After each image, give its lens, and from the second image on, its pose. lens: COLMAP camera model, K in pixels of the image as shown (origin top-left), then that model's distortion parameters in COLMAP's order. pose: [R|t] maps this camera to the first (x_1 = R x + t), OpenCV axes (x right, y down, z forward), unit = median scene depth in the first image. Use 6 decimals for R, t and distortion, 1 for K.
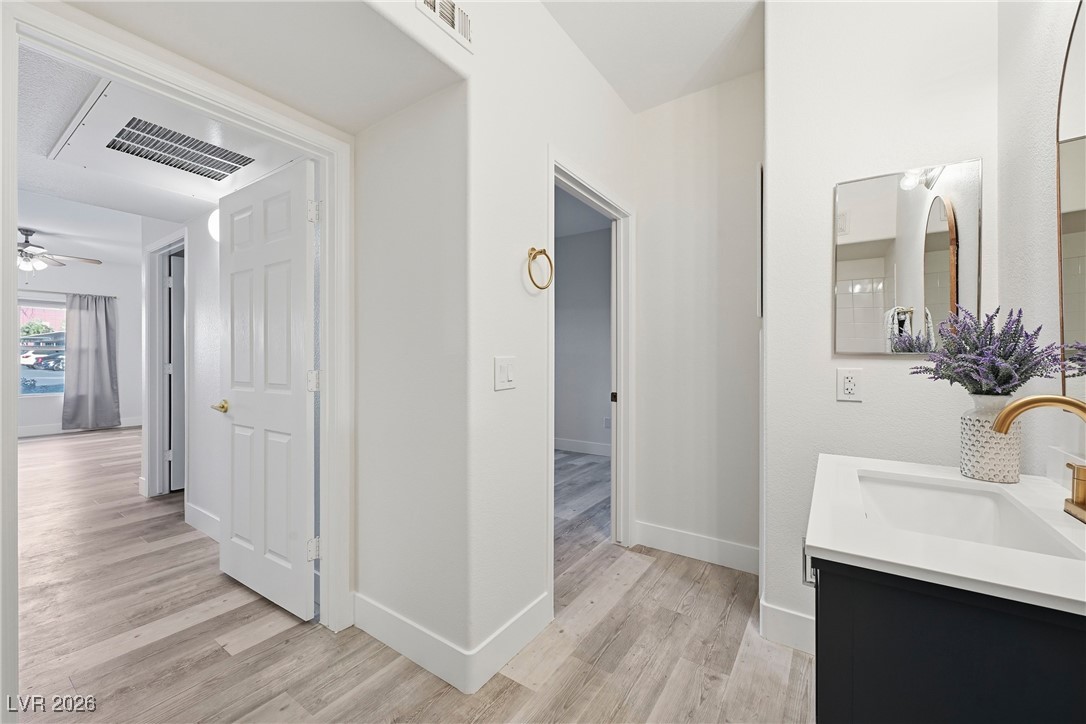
lens RADIAL K [[433.4, 0, 542.7], [0, 433.4, 358.2], [0, 0, 1]] dist [-0.001908, -0.000471]
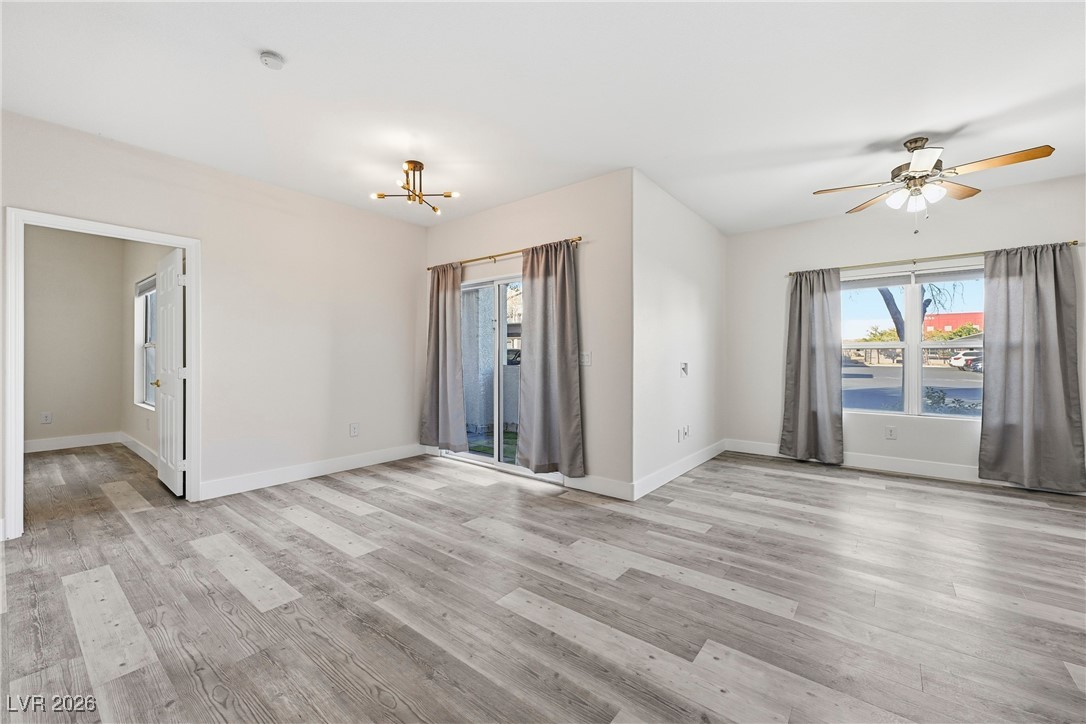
lens RADIAL K [[433.4, 0, 542.7], [0, 433.4, 358.2], [0, 0, 1]] dist [-0.001908, -0.000471]
pose [[-0.072533, -0.003270, -0.997361, -0.443646], [-0.000632, 0.999995, -0.003233, -0.000674], [0.997366, 0.000396, -0.072535, 0.416497]]
